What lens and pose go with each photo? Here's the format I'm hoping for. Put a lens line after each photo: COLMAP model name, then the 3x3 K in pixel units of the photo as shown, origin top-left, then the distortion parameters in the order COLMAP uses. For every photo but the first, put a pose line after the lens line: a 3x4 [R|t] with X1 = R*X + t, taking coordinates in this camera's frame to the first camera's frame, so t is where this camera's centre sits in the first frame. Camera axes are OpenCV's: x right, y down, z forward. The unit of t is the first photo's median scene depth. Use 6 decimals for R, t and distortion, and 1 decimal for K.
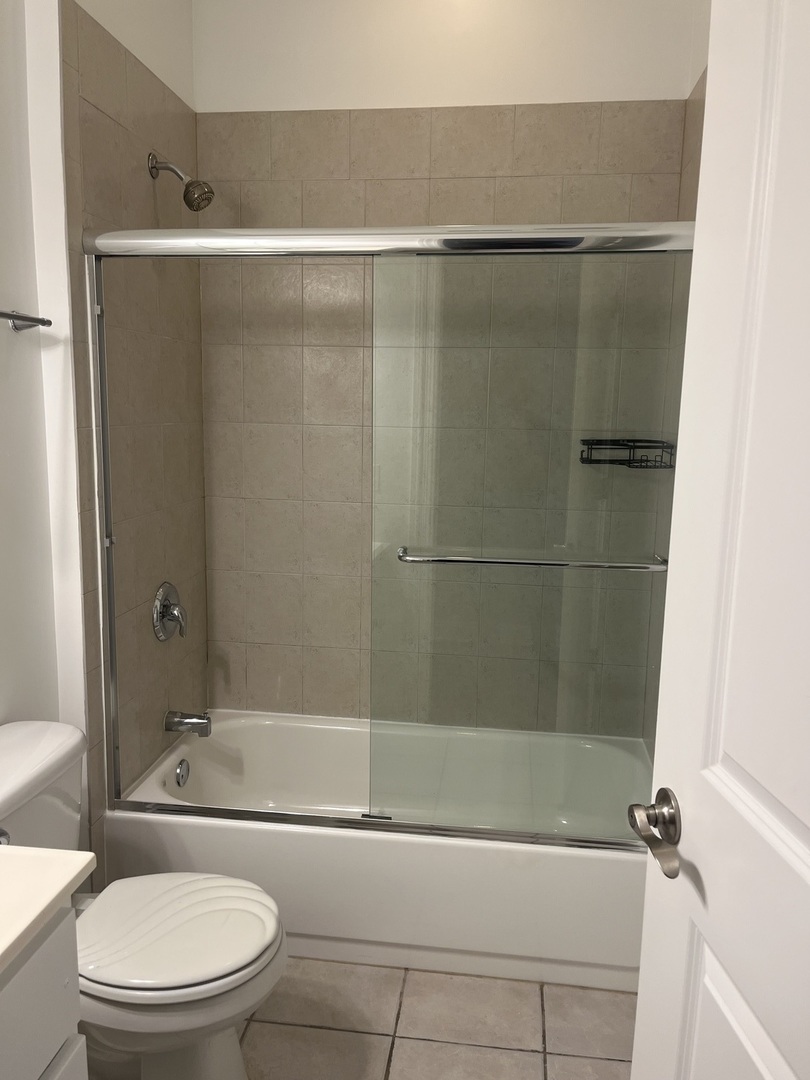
lens RADIAL K [[819.5, 0, 402.2], [0, 819.5, 537.5], [0, 0, 1]] dist [0.027114, -0.001874]
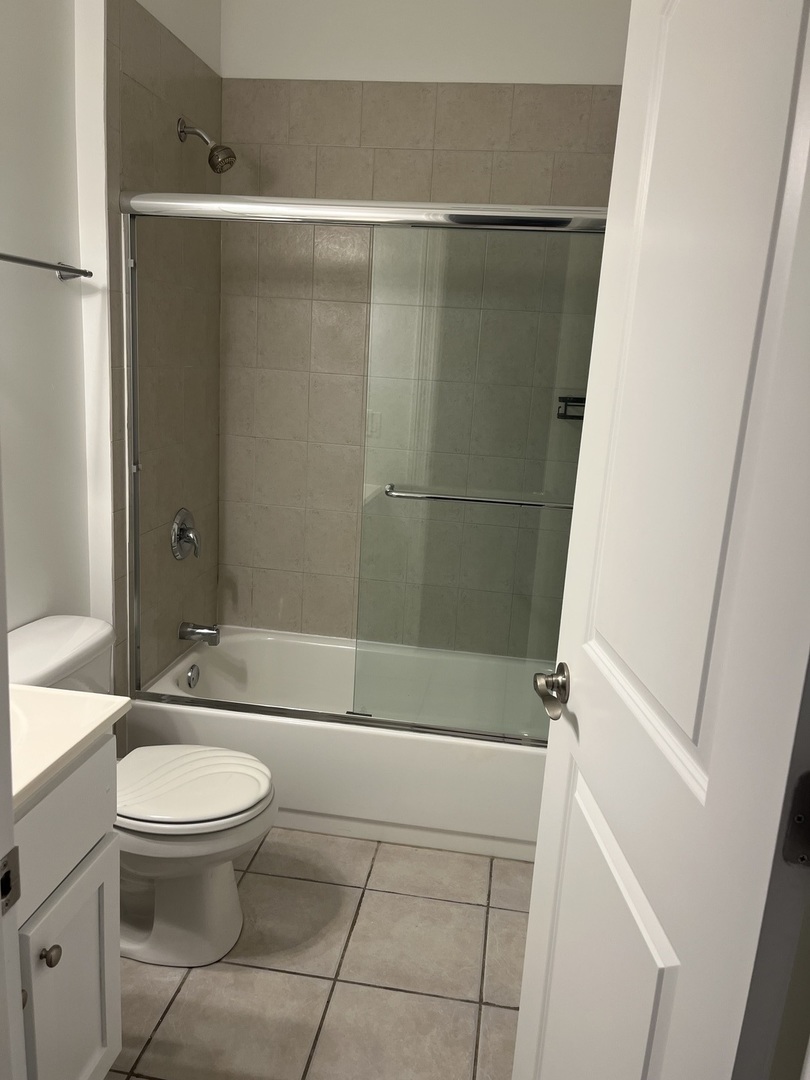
lens RADIAL K [[819.5, 0, 408.1], [0, 819.5, 542.7], [0, 0, 1]] dist [0.027114, -0.001874]
pose [[0.999025, 0.043942, -0.004369, 0.031056], [-0.043569, 0.996965, 0.064513, 0.016846], [0.007191, -0.064260, 0.997907, -0.139784]]
